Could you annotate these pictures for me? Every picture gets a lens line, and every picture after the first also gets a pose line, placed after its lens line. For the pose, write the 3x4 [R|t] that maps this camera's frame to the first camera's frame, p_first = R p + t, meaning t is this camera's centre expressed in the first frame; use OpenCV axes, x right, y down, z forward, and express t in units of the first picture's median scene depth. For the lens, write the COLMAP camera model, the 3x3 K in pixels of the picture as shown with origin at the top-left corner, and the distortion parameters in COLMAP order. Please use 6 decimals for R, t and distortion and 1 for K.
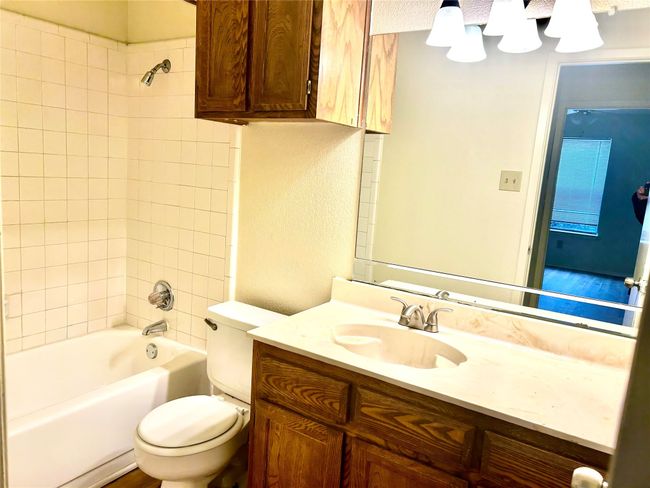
lens RADIAL K [[488.1, 0, 321.8], [0, 488.1, 242.5], [0, 0, 1]] dist [0.061455, -0.065853]
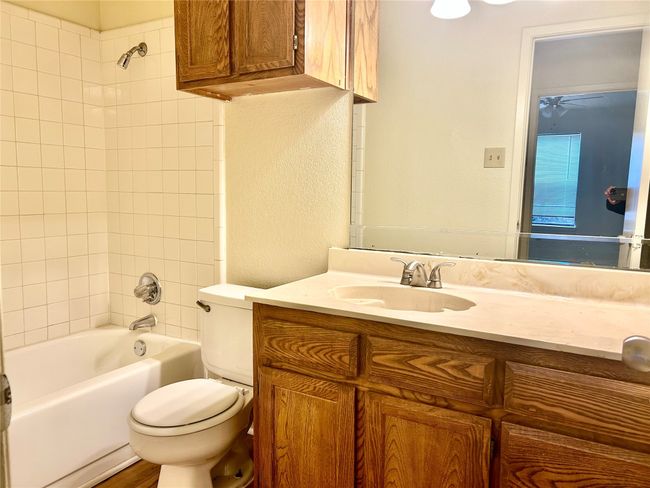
lens RADIAL K [[488.1, 0, 325.9], [0, 488.1, 244.1], [0, 0, 1]] dist [0.061455, -0.065853]
pose [[0.997021, -0.057298, 0.051643, -0.035052], [0.059445, 0.997387, -0.041048, 0.113044], [-0.049157, 0.043996, 0.997822, 0.034582]]
